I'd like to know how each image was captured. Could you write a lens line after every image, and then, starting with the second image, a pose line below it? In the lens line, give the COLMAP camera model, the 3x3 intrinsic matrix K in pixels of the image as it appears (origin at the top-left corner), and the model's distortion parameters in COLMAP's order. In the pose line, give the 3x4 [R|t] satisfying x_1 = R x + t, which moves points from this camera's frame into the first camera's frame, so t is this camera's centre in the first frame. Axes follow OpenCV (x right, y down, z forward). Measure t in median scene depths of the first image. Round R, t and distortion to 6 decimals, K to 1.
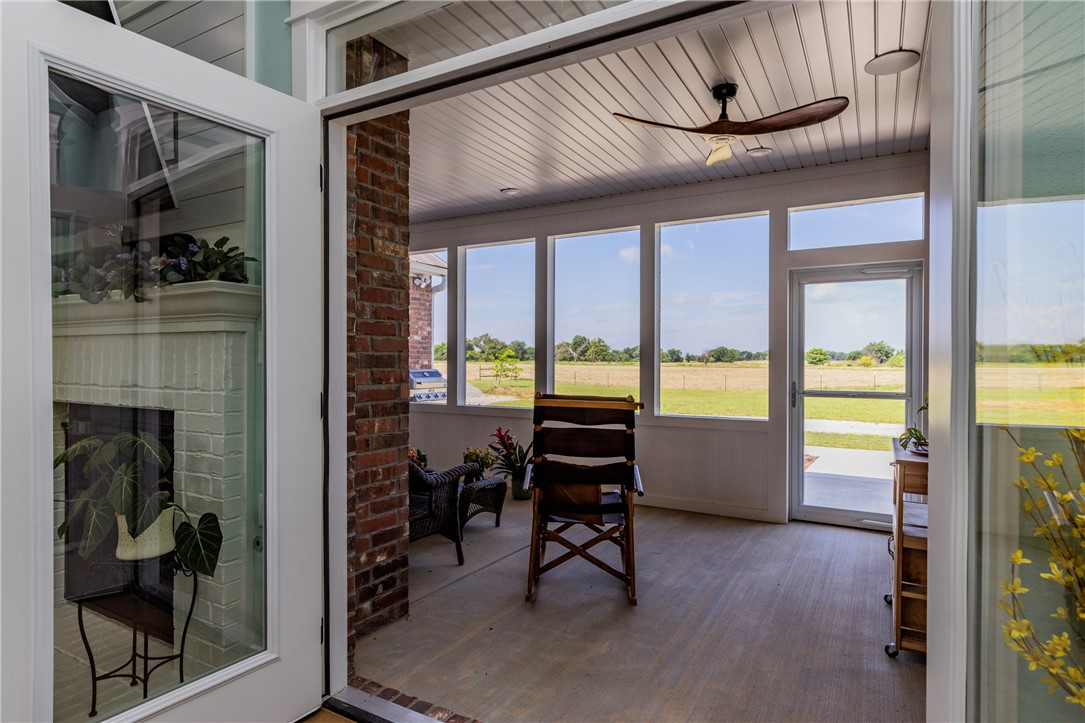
lens RADIAL K [[593.7, 0, 545.8], [0, 593.7, 360.9], [0, 0, 1]] dist [0.003790, 0.000166]
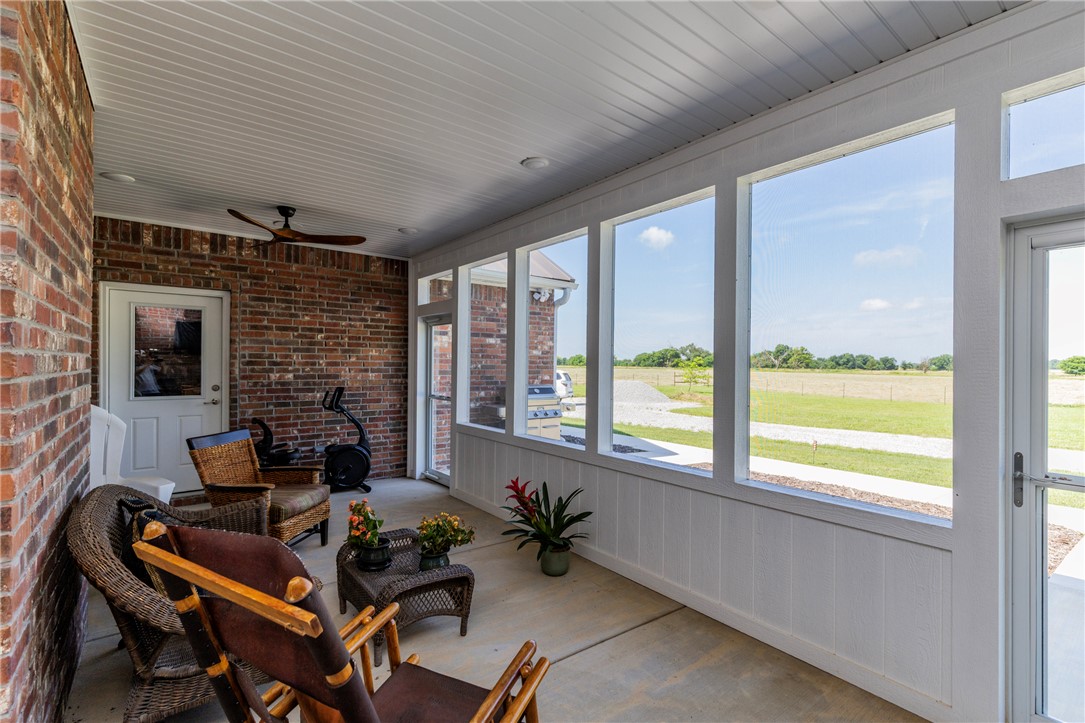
lens RADIAL K [[494.7, 0, 546.7], [0, 494.7, 362.9], [0, 0, 1]] dist [0.008263, -0.002544]
pose [[0.924720, 0.003689, -0.380631, 0.108037], [-0.006626, 0.999958, -0.006407, -0.016324], [0.380591, 0.008446, 0.924705, 0.240013]]
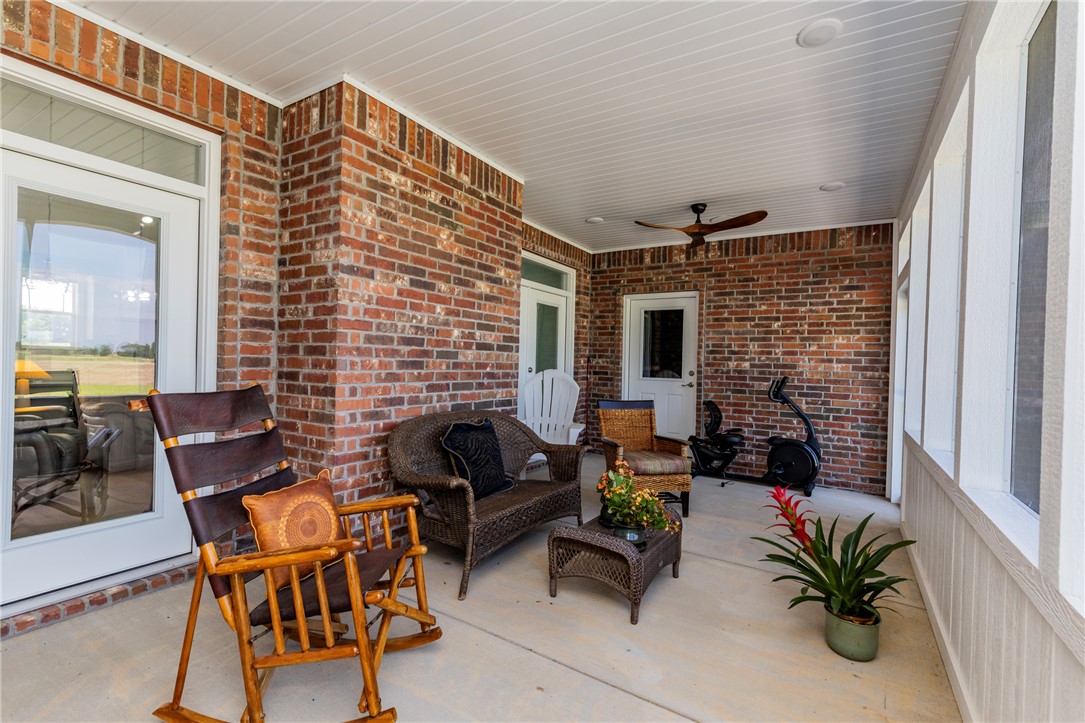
lens RADIAL K [[494.7, 0, 562.8], [0, 494.7, 366.0], [0, 0, 1]] dist [0.008263, -0.002544]
pose [[-0.031426, -0.003956, -0.999498, 0.206973], [-0.031267, 0.999507, -0.002973, 0.005650], [0.999017, 0.031158, -0.031534, 0.439167]]
